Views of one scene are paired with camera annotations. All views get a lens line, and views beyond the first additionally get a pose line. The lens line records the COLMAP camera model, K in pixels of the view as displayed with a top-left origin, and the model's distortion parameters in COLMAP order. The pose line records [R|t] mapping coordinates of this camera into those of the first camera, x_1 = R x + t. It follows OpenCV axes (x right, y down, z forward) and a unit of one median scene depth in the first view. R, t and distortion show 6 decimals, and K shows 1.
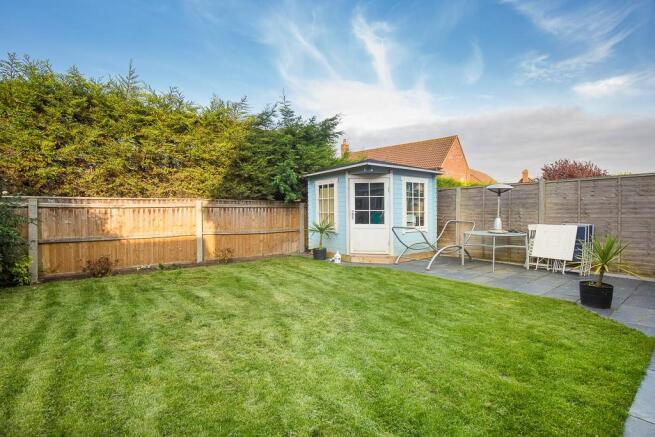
lens RADIAL K [[312.2, 0, 327.5], [0, 312.2, 218.5], [0, 0, 1]] dist [-0.000050, -0.000003]
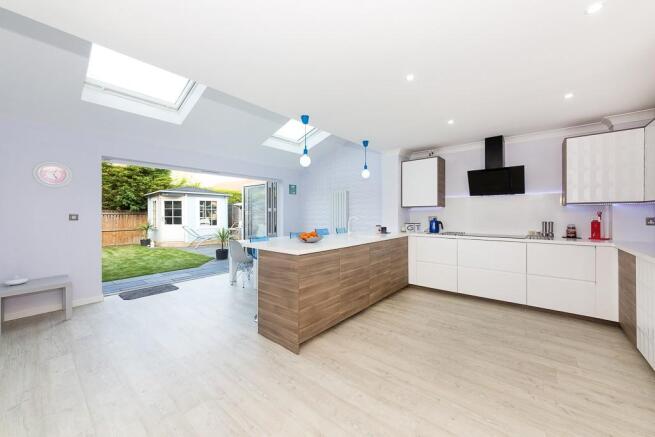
lens RADIAL K [[240.1, 0, 328.7], [0, 240.1, 213.4], [0, 0, 1]] dist [-0.000399, -0.000036]
pose [[0.979575, 0.001581, 0.201072, 0.707995], [0.004051, 0.999611, -0.027594, -0.003871], [-0.201038, 0.027845, 0.979188, -0.474433]]
